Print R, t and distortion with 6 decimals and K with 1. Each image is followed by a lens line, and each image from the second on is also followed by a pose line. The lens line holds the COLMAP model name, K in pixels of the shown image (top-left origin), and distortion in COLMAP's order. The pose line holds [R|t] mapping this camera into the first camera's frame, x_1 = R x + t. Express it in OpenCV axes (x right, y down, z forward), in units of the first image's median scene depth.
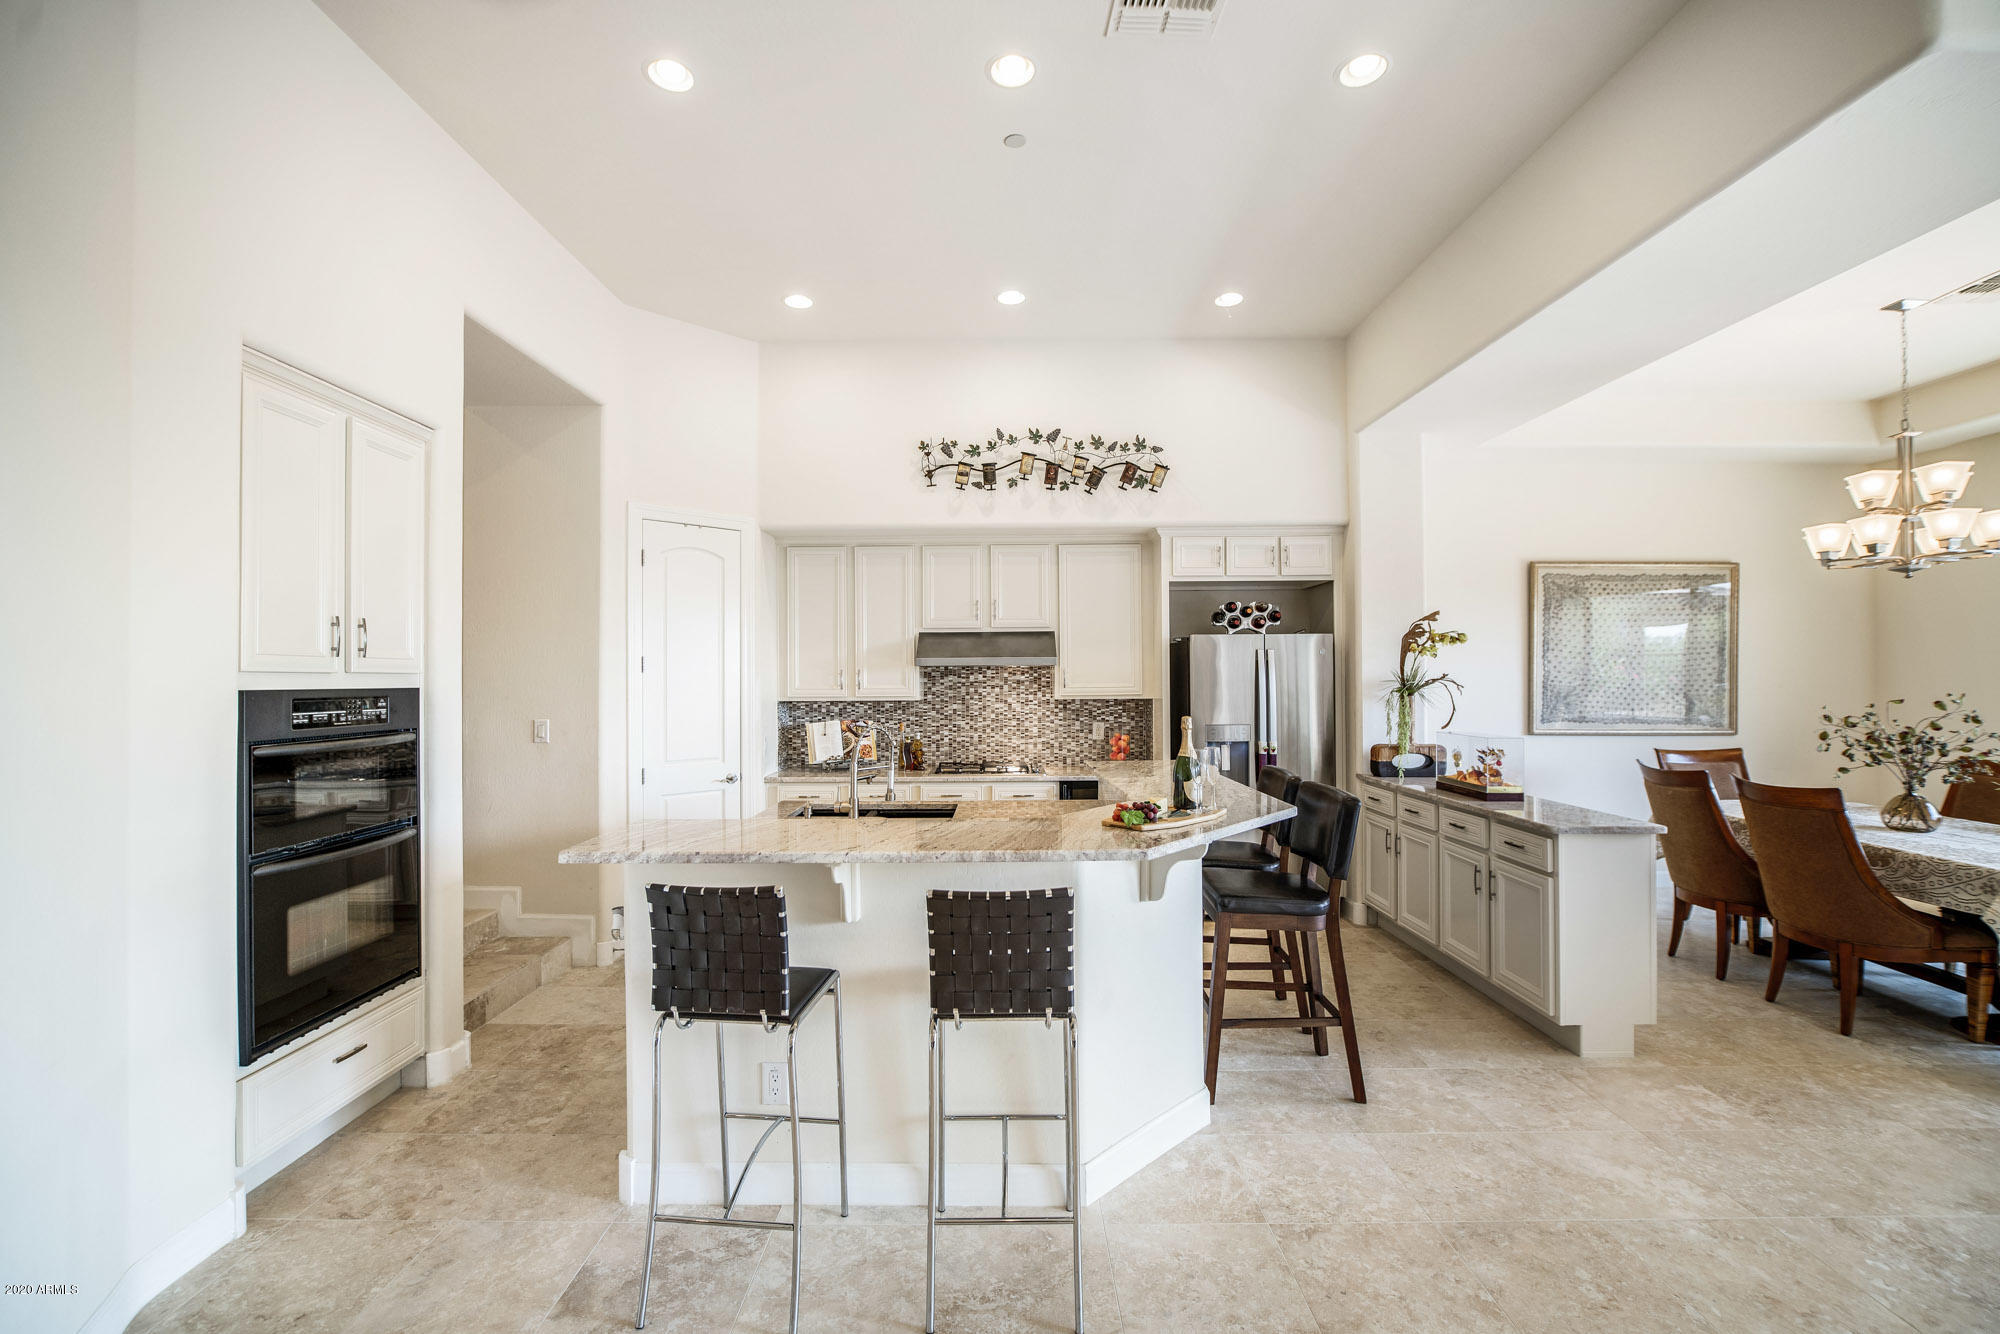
lens RADIAL K [[861.5, 0, 1000.0], [0, 861.5, 667.0], [0, 0, 1]] dist [-0.004920, -0.000494]
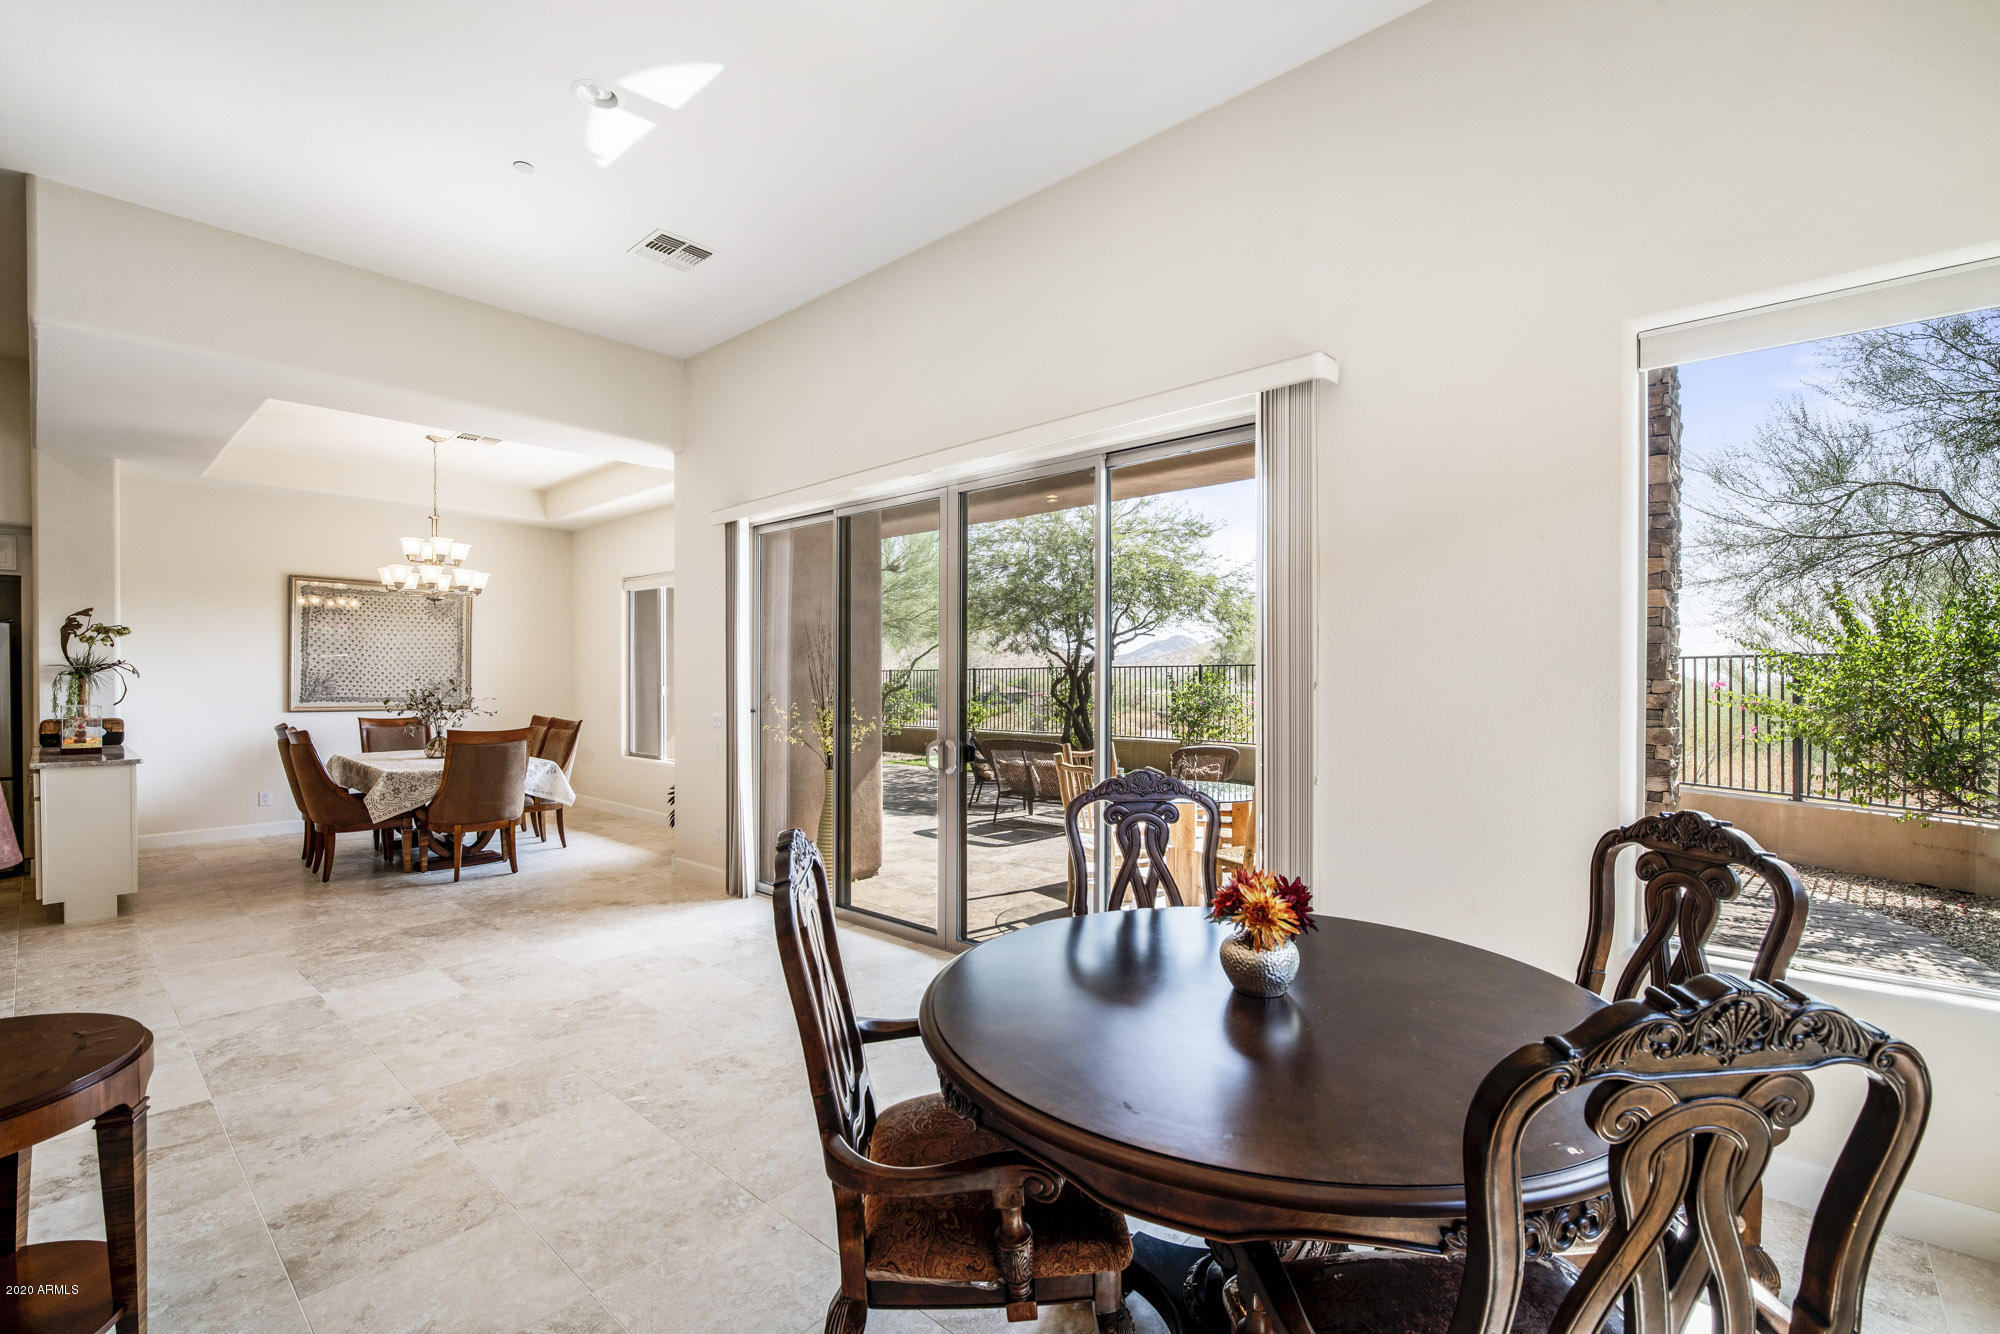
lens RADIAL K [[886.7, 0, 1000.0], [0, 886.7, 667.0], [0, 0, 1]] dist [-0.002062, -0.000339]
pose [[0.655680, 0.013637, 0.754915, 0.367559], [-0.010983, 0.999903, -0.008523, 0.014100], [-0.754959, -0.002703, 0.655767, -0.726565]]
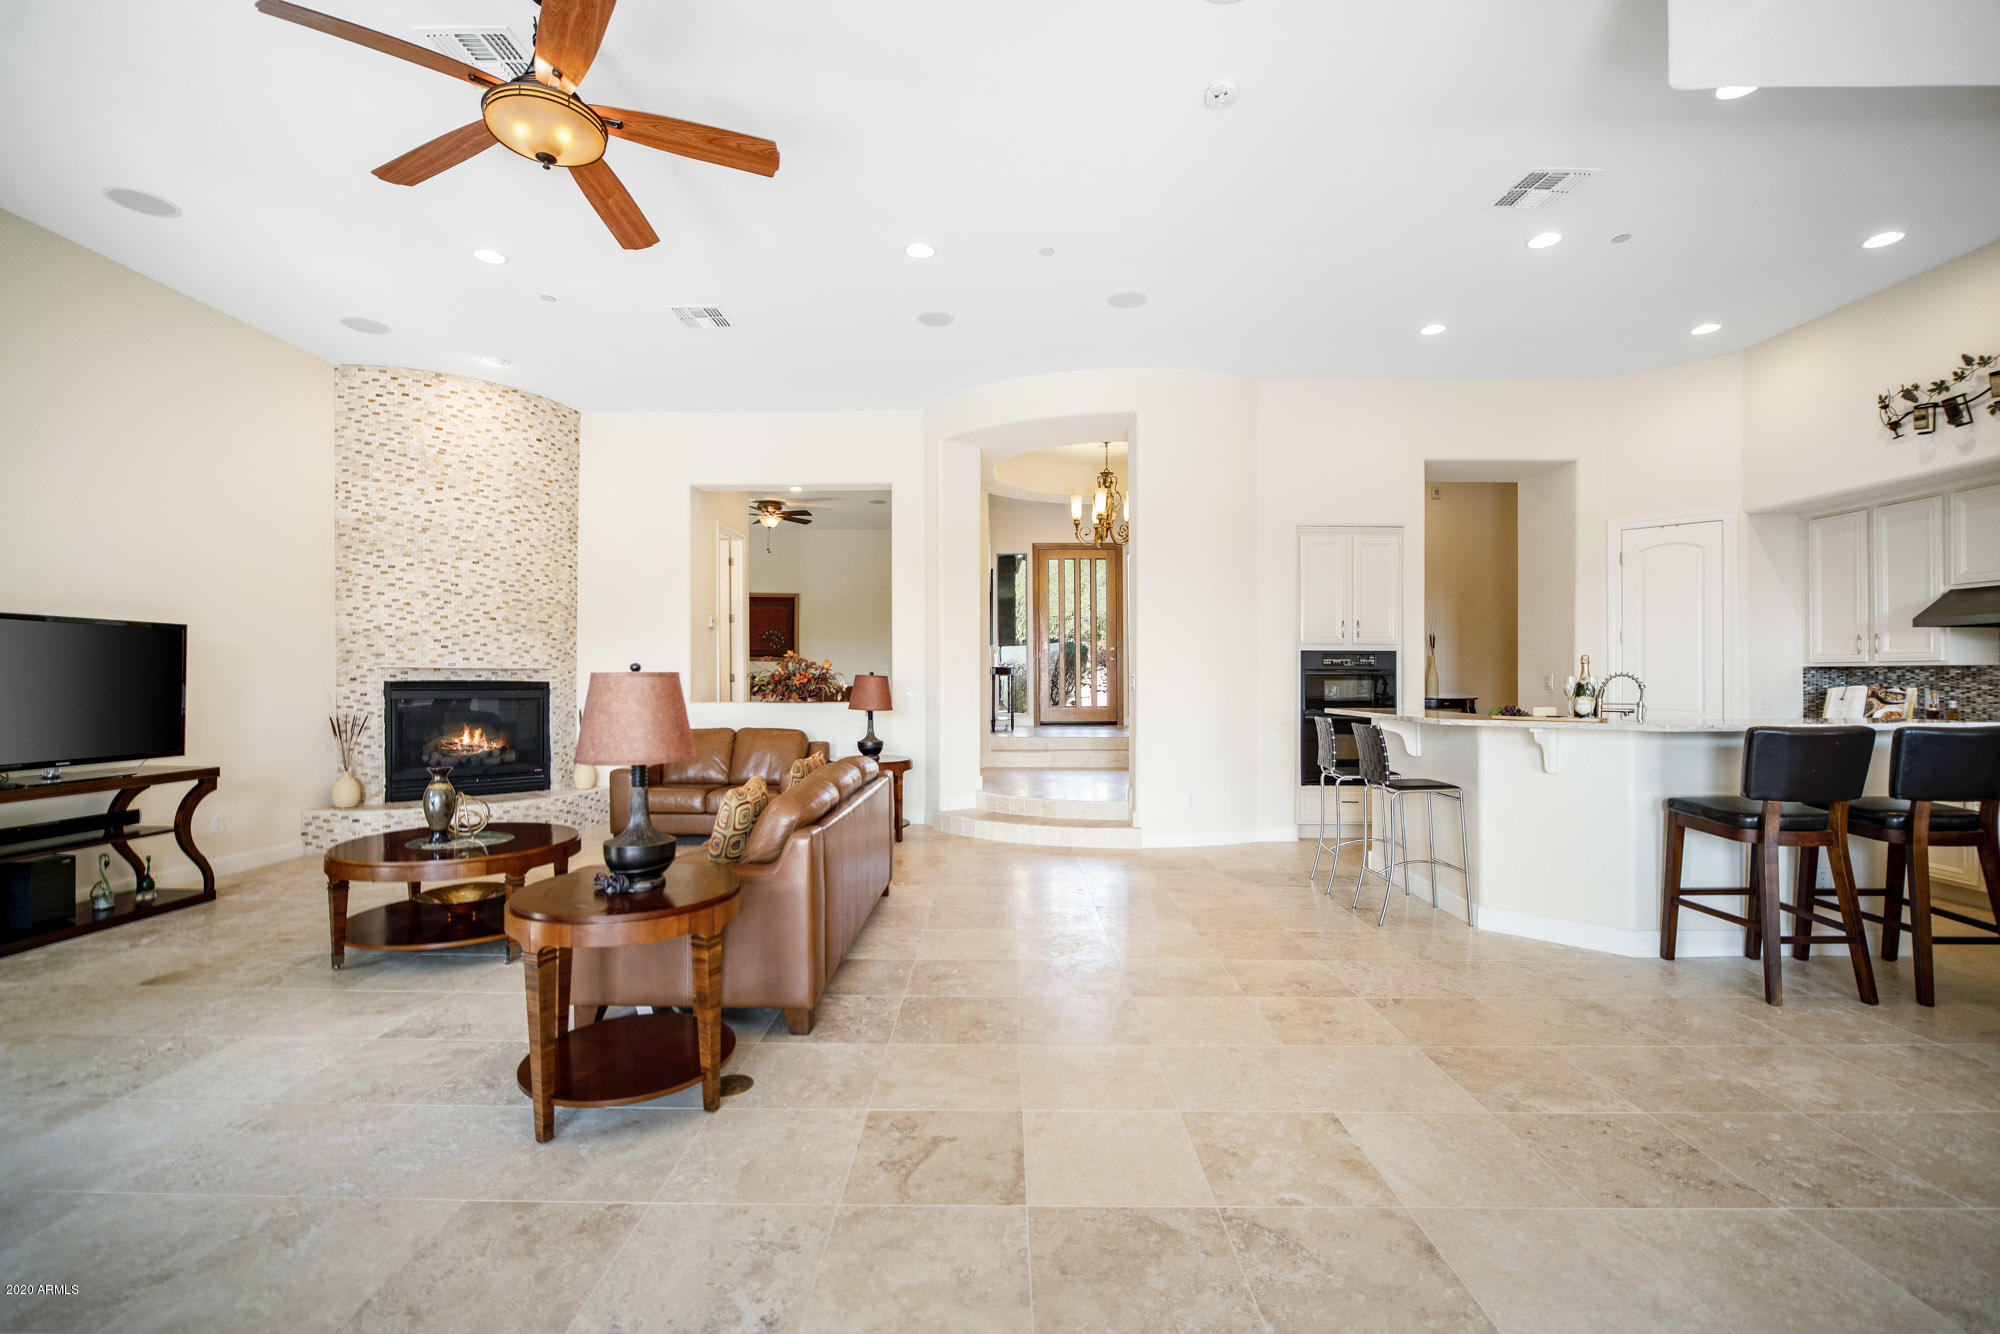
lens RADIAL K [[861.5, 0, 1000.0], [0, 861.5, 667.0], [0, 0, 1]] dist [-0.004920, -0.000494]
pose [[0.002360, -0.004612, -0.999987, 0.869125], [0.010456, 0.999935, -0.004587, 0.037541], [0.999943, -0.010445, 0.002408, 0.004101]]
